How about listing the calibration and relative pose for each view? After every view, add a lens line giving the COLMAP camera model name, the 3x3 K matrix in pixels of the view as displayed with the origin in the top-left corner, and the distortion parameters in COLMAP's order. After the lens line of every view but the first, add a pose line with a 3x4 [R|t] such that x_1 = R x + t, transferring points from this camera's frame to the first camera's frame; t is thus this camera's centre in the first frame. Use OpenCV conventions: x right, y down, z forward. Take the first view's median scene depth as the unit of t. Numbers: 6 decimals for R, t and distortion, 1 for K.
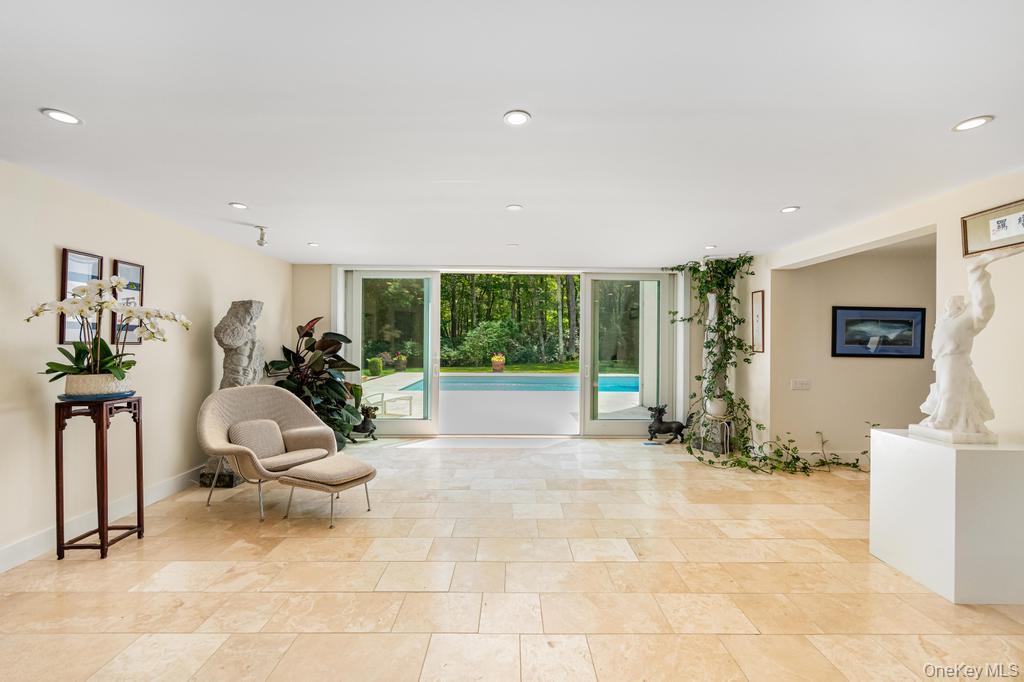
lens RADIAL K [[408.2, 0, 511.1], [0, 408.2, 341.6], [0, 0, 1]] dist [-0.004040, -0.000291]
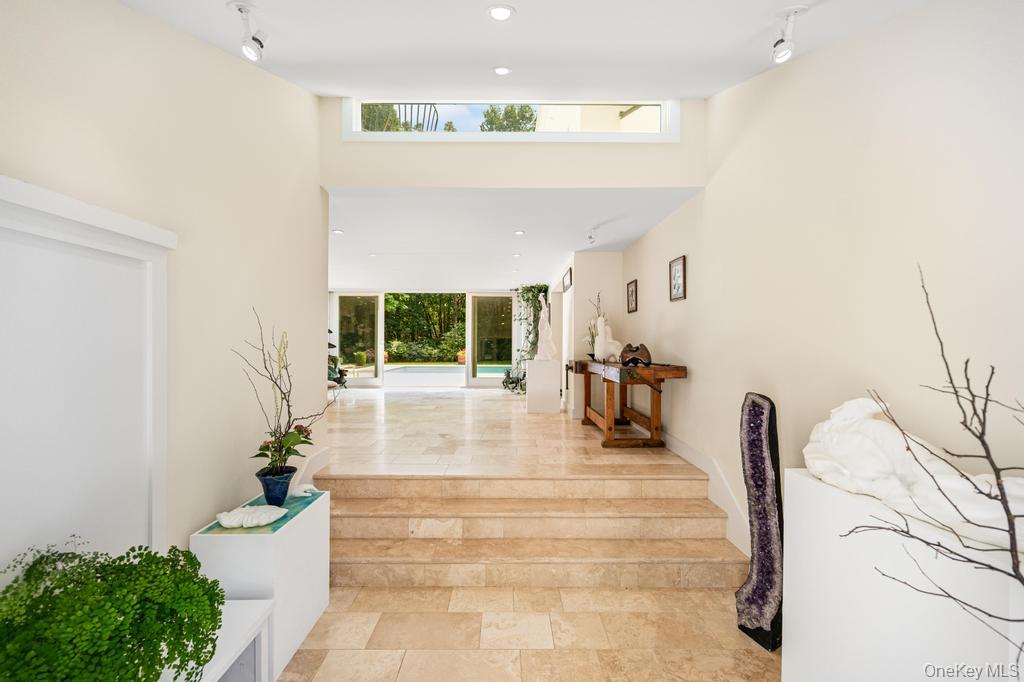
lens RADIAL K [[408.2, 0, 513.1], [0, 408.2, 341.5], [0, 0, 1]] dist [-0.004040, -0.000291]
pose [[0.999974, -0.002274, 0.006863, 0.358369], [0.002333, 0.999961, -0.008557, 0.053300], [-0.006843, 0.008573, 0.999940, -0.730364]]
